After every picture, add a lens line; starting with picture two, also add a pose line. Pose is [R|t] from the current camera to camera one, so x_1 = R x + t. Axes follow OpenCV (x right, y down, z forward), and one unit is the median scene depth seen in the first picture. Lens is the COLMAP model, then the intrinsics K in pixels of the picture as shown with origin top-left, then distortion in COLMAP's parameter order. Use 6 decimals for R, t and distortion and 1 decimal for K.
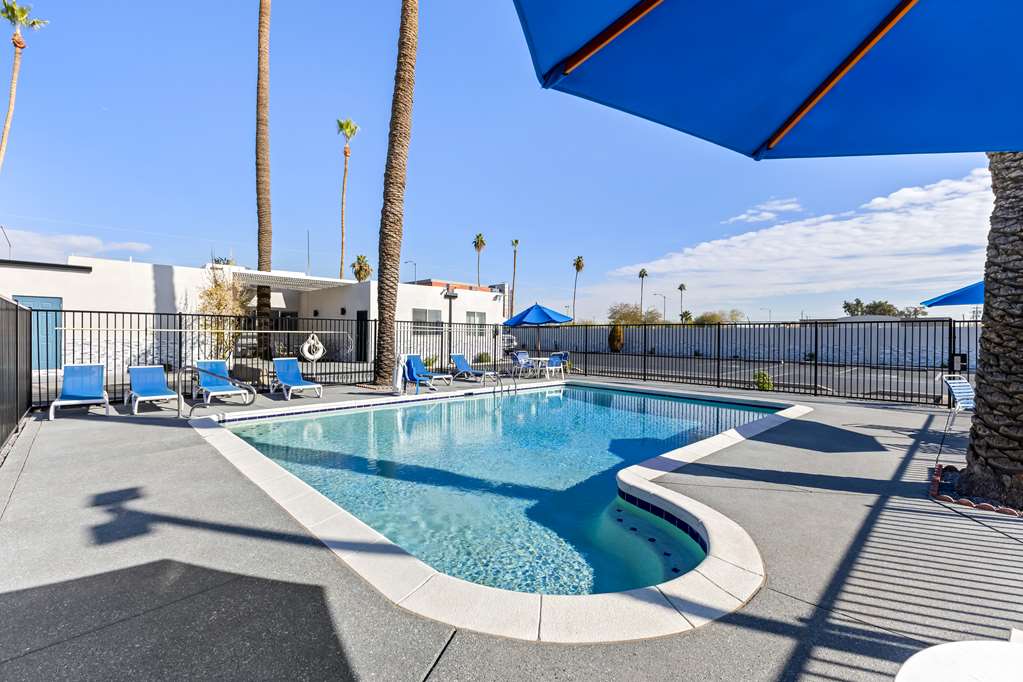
lens RADIAL K [[448.6, 0, 514.2], [0, 448.6, 337.2], [0, 0, 1]] dist [-0.000349, -0.000714]
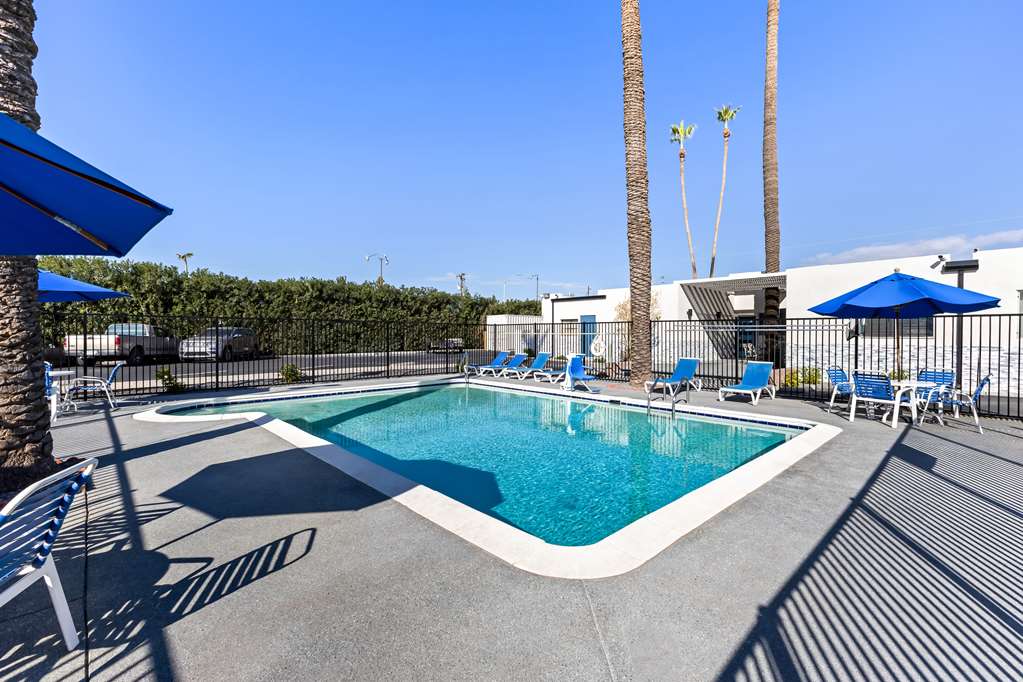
lens RADIAL K [[448.6, 0, 514.2], [0, 448.6, 340.9], [0, 0, 1]] dist [-0.000349, -0.000714]
pose [[-0.026863, 0.003323, -0.999634, 0.571268], [-0.006482, 0.999973, 0.003498, 0.003590], [0.999618, 0.006573, -0.026841, 0.601758]]
